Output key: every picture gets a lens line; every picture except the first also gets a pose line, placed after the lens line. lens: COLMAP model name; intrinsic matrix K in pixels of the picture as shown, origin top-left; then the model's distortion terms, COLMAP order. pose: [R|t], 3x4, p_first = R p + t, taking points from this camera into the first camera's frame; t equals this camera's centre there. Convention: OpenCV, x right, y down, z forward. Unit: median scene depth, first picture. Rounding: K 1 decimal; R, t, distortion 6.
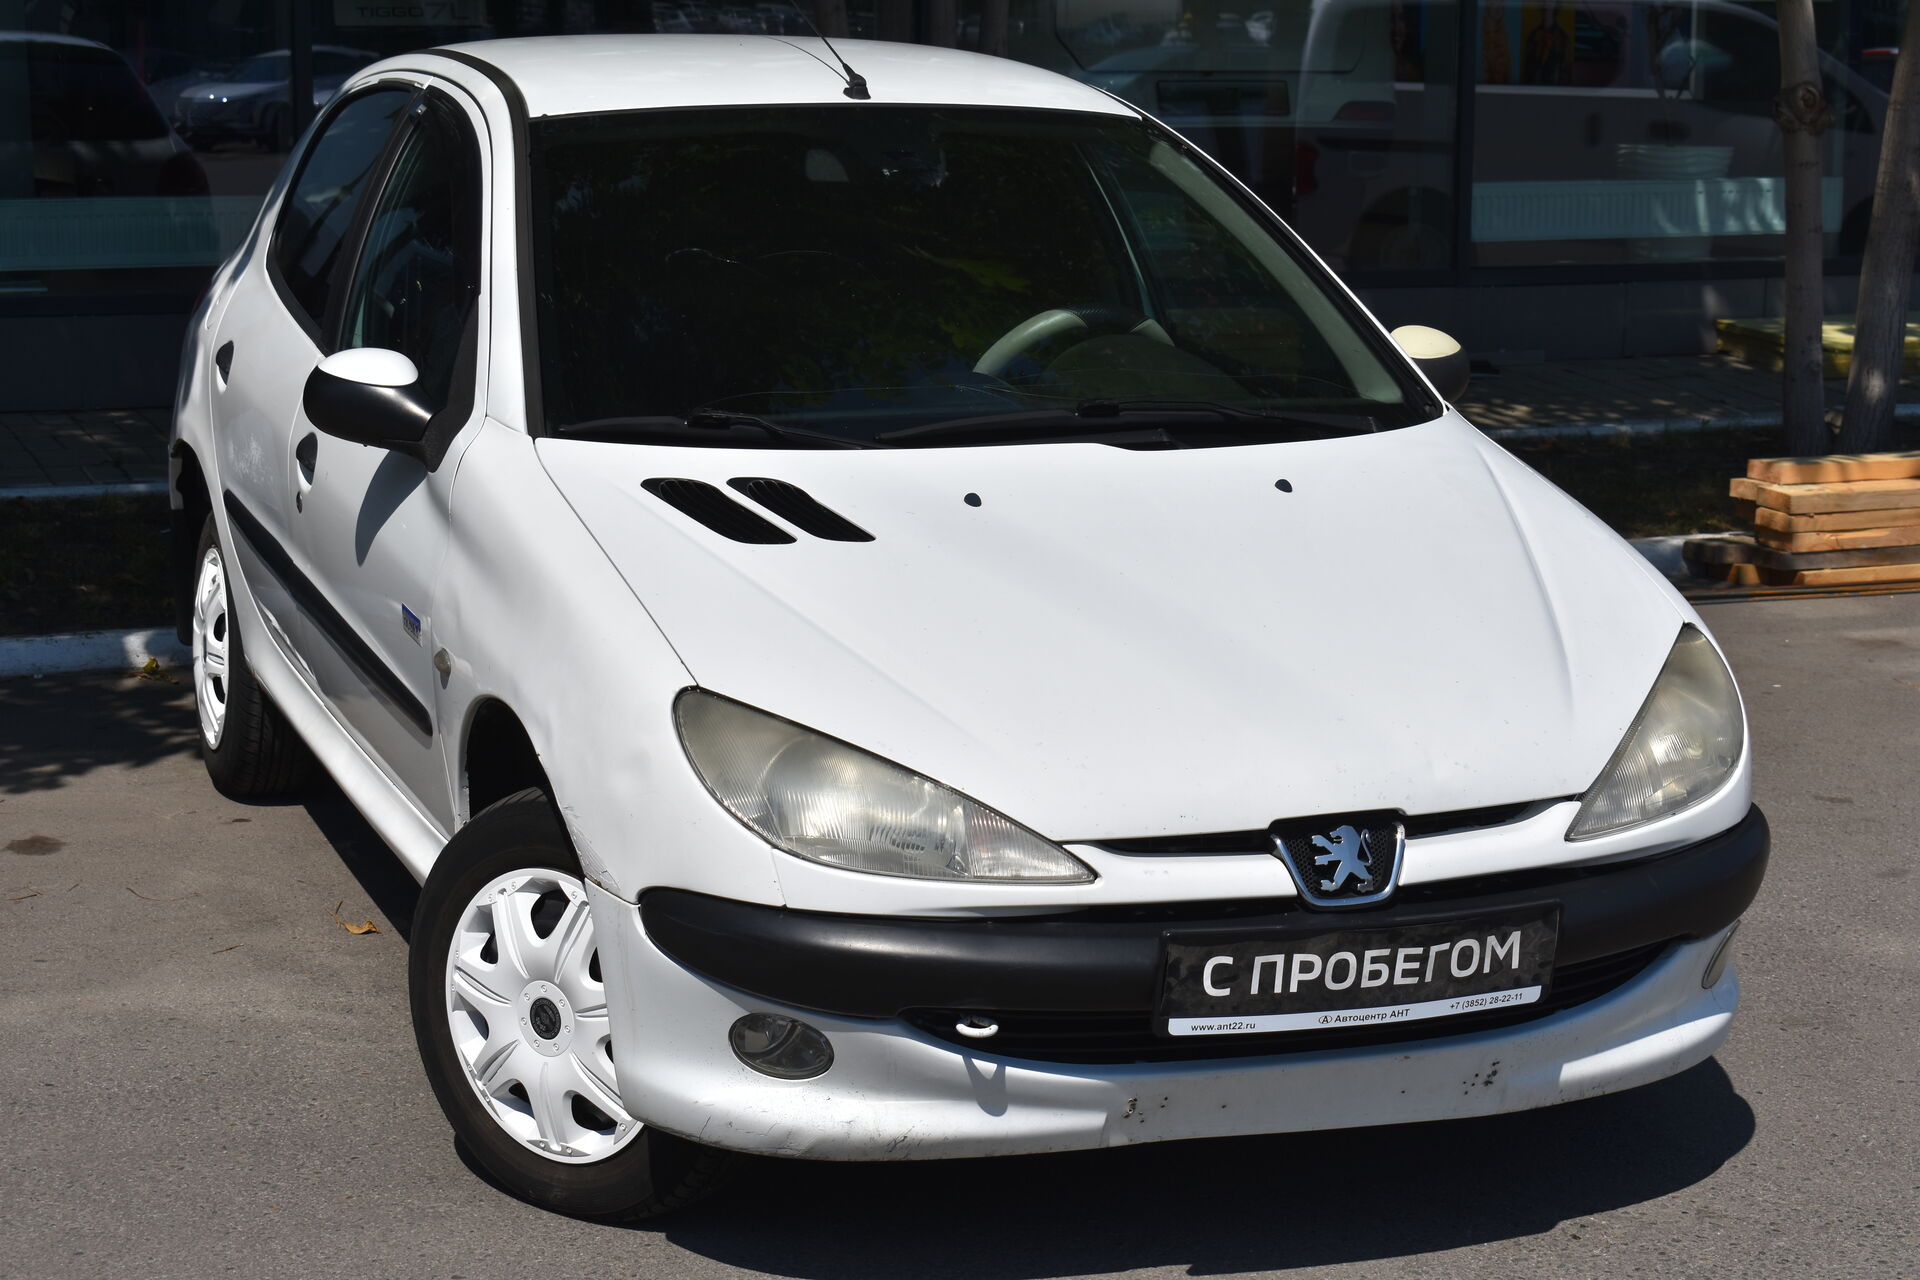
lens RADIAL K [[3623.4, 0, 960.0], [0, 3623.4, 640.0], [0, 0, 1]] dist [0.030396, -0.092211]
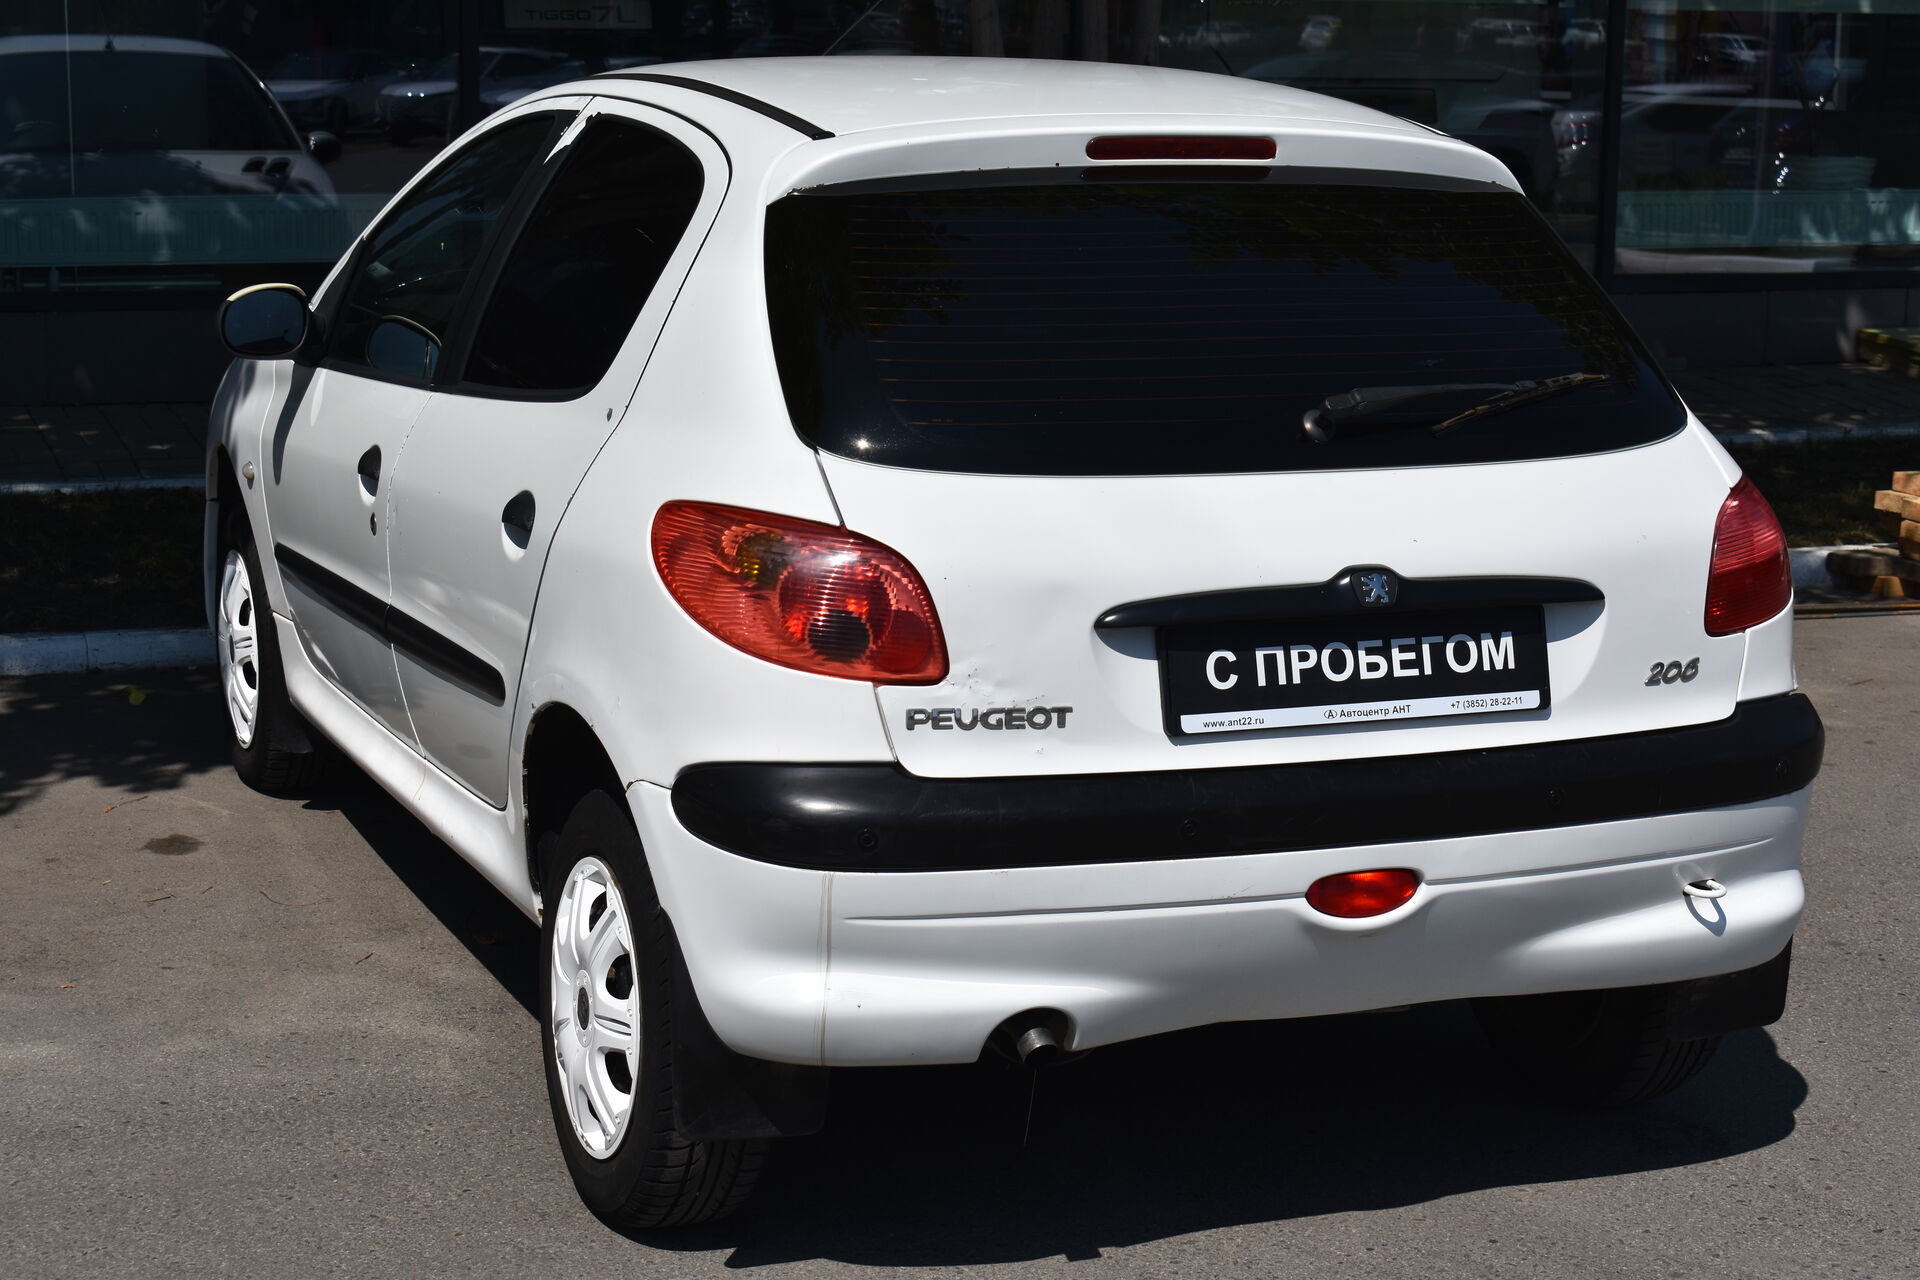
lens RADIAL K [[3332.2, 0, 960.0], [0, 3332.2, 640.0], [0, 0, 1]] dist [0.006832, -0.078018]
pose [[0.998825, 0.015745, -0.045832, 0.003469], [-0.015165, 0.999801, 0.012980, -0.015109], [0.046027, -0.012270, 0.998865, 0.091140]]
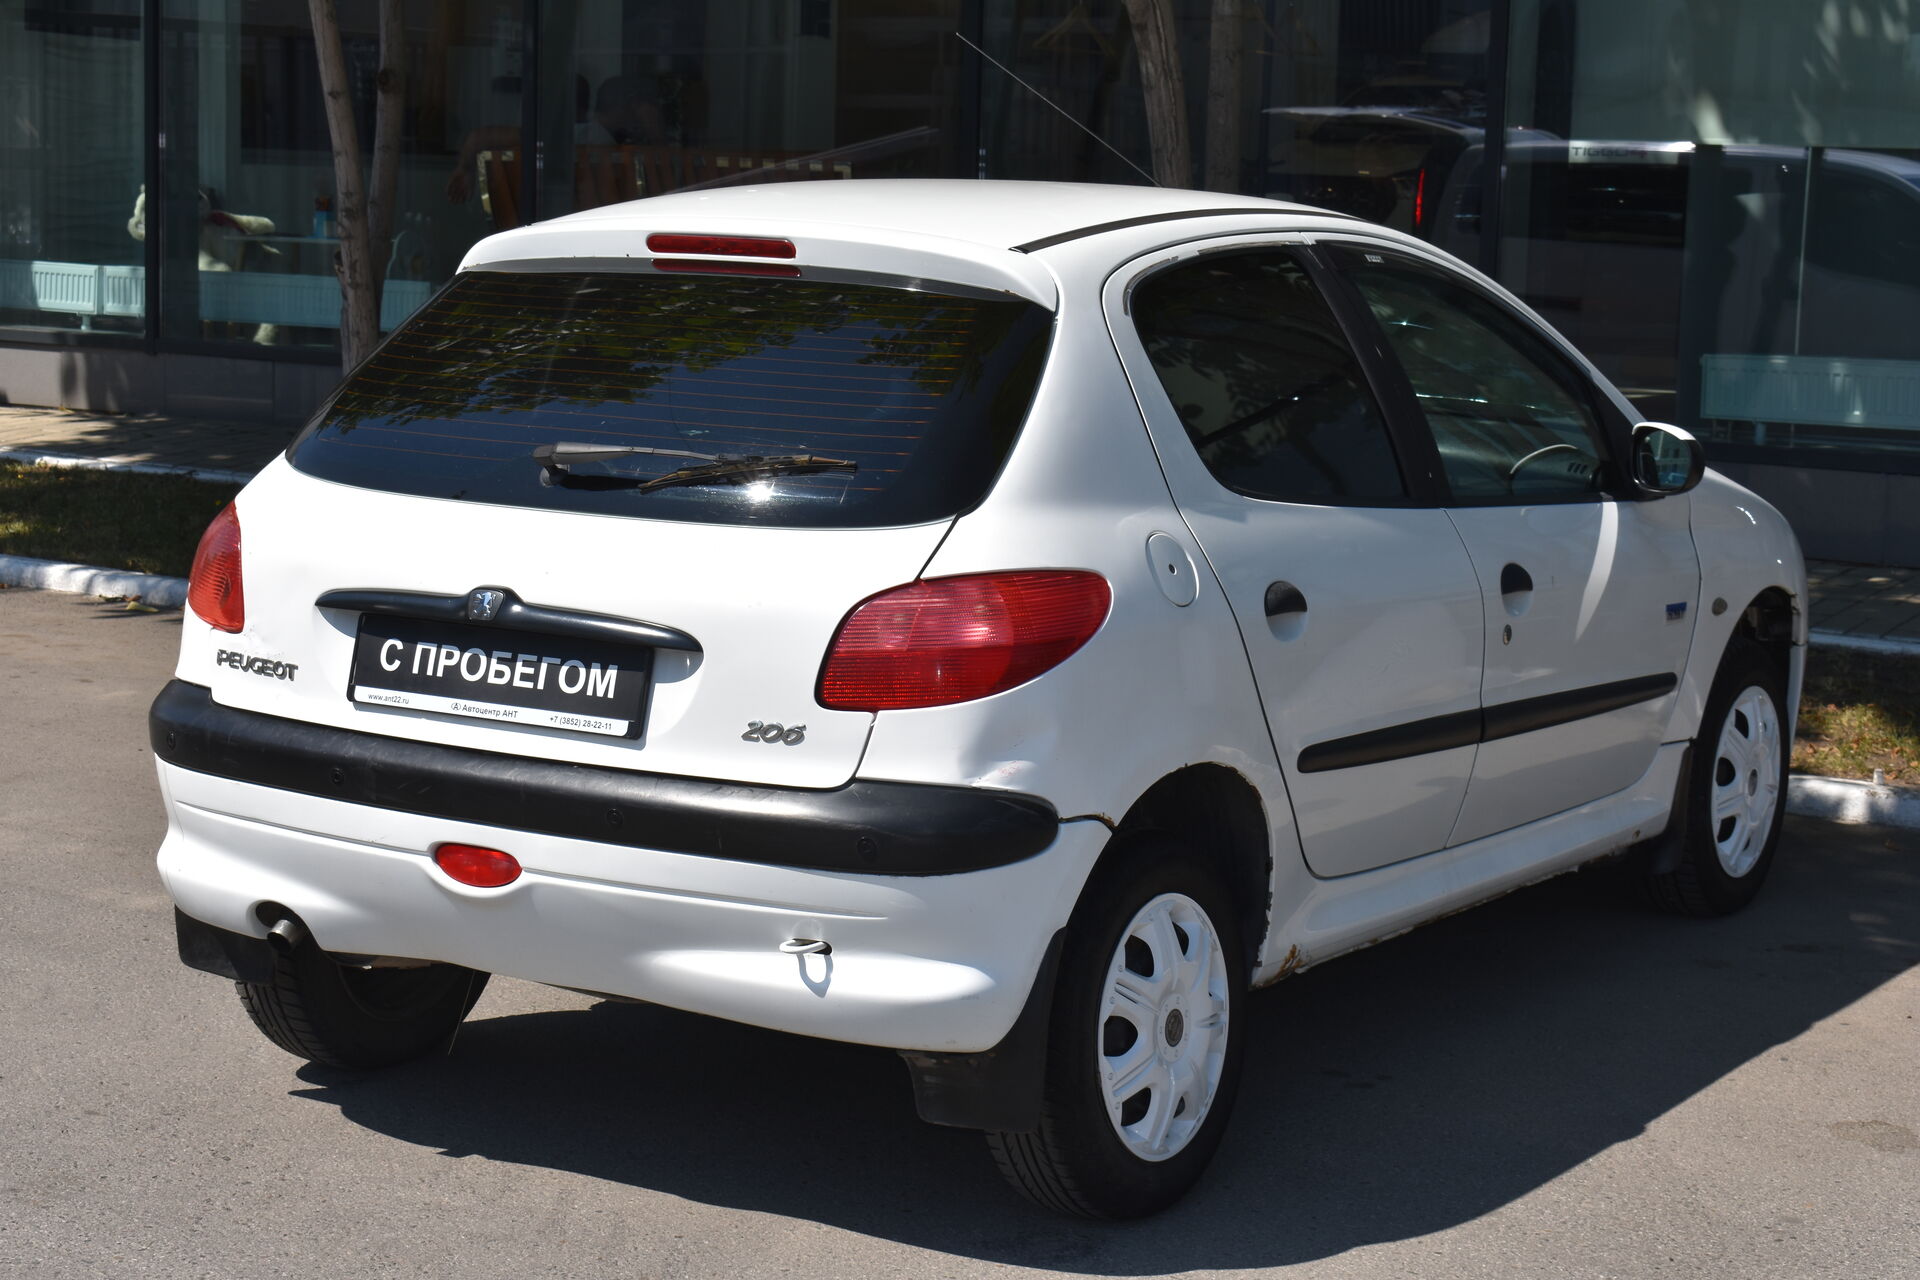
lens RADIAL K [[3623.4, 0, 960.0], [0, 3623.4, 640.0], [0, 0, 1]] dist [0.030396, -0.092211]
pose [[0.544250, 0.118232, -0.830550, 1.040210], [-0.163982, 0.985915, 0.032892, -0.066963], [0.822740, 0.118294, 0.555972, 0.452948]]
